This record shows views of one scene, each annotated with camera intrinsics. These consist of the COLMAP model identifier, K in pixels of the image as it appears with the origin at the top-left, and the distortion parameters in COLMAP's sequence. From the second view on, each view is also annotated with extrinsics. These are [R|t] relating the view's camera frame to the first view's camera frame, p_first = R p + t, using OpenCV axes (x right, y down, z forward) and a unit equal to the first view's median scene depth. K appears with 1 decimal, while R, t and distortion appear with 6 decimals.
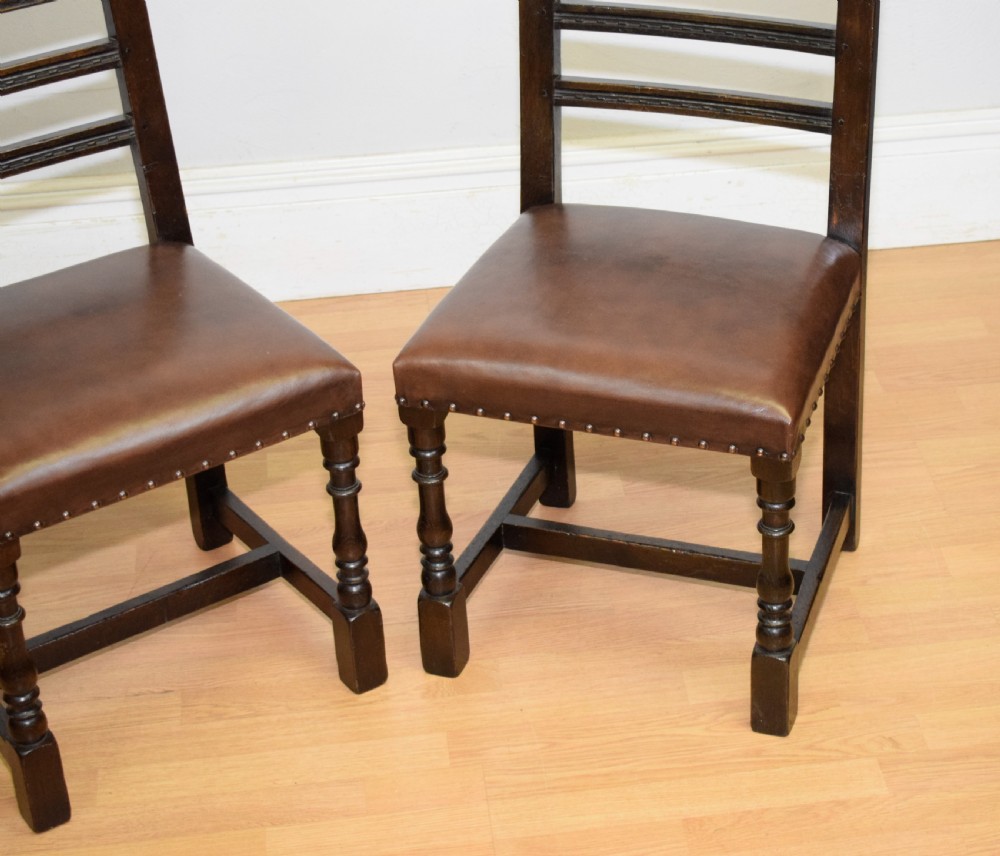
lens RADIAL K [[2380.8, 0, 655.7], [0, 2380.8, 445.4], [0, 0, 1]] dist [-0.023152, 0.000000]
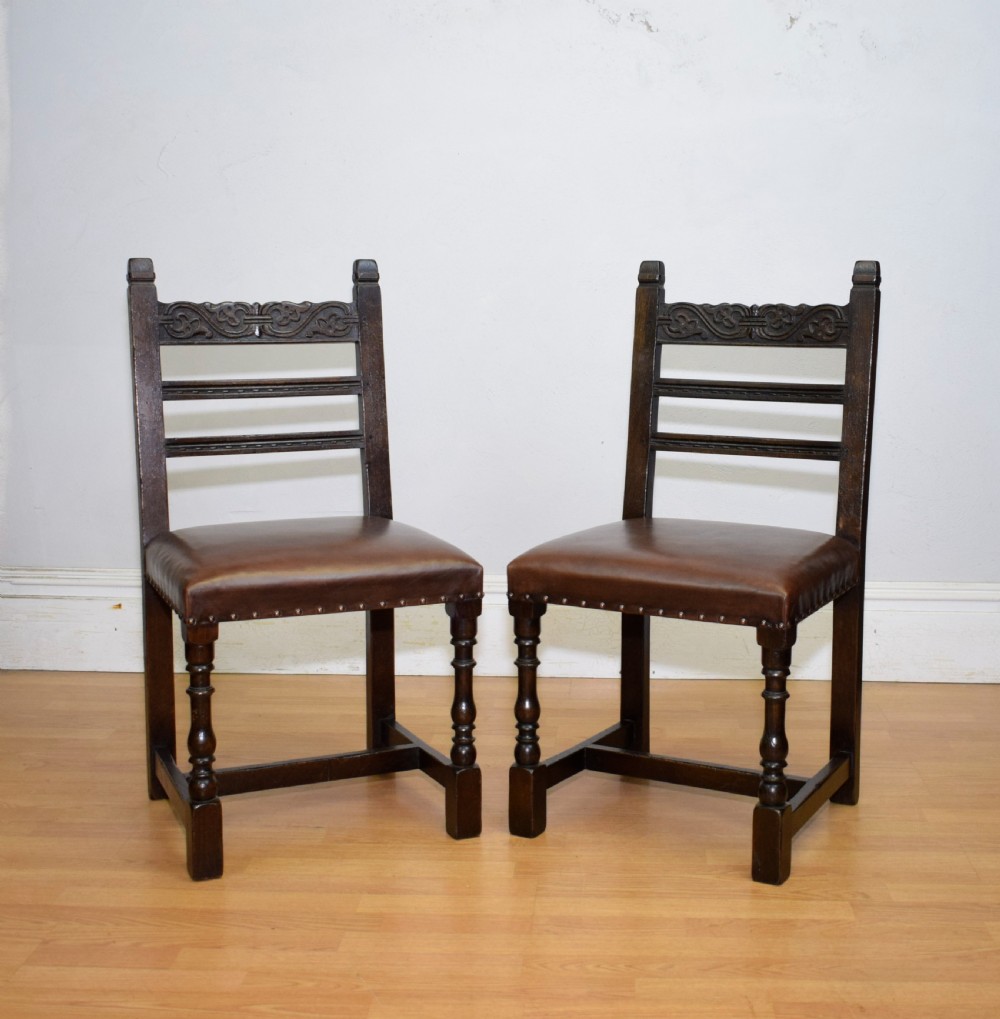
lens RADIAL K [[1594.1, 0, 570.3], [0, 1594.1, 467.8], [0, 0, 1]] dist [-0.031902, 0.000000]
pose [[0.983356, 0.047769, -0.175300, 0.084279], [-0.117329, 0.903633, -0.411924, 0.285712], [0.138729, 0.425636, 0.894197, 0.142084]]
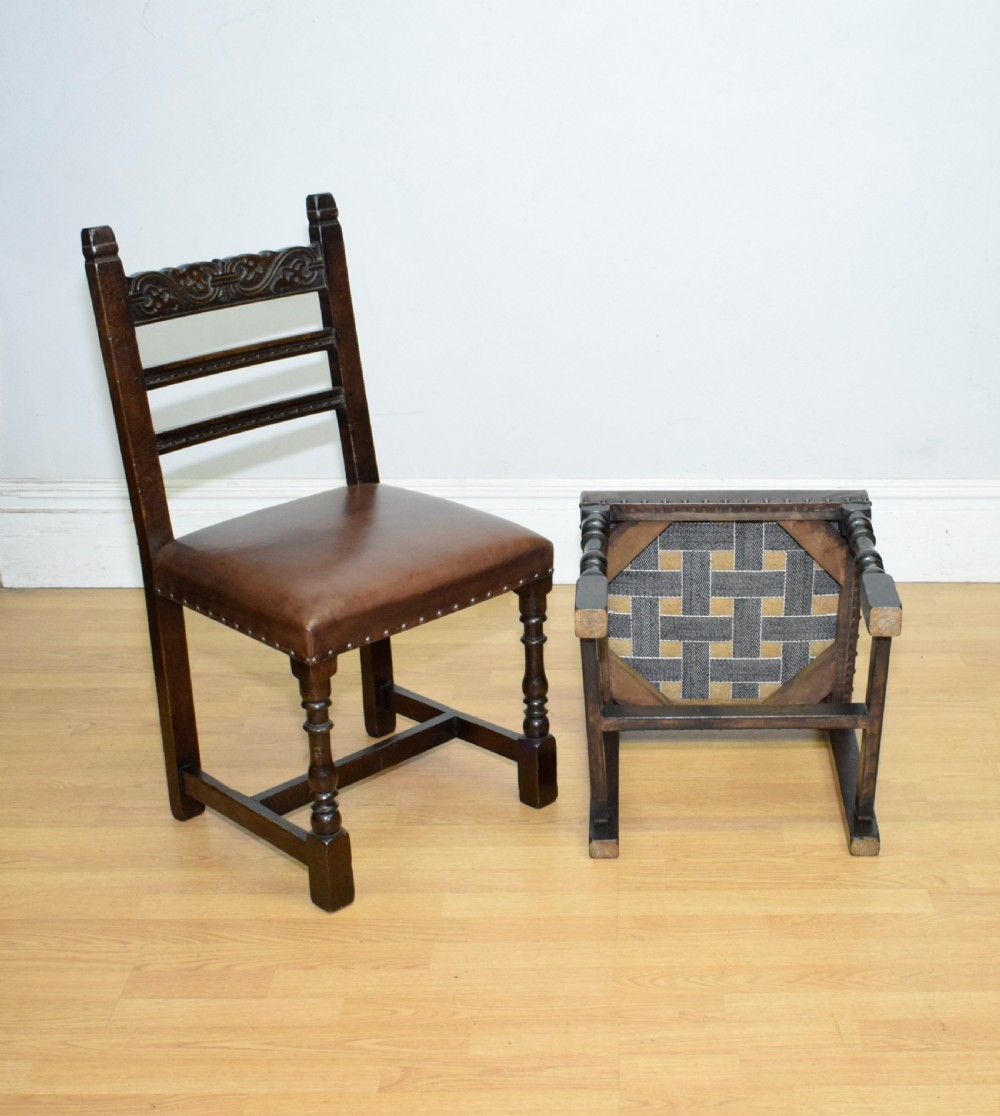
lens RADIAL K [[1766.1, 0, 650.1], [0, 1766.1, 621.7], [0, 0, 1]] dist [-0.014511, 0.000000]
pose [[0.990290, 0.069376, -0.120466, 0.050354], [-0.088830, 0.982373, -0.164479, 0.159158], [0.106932, 0.173583, 0.978997, 0.045168]]
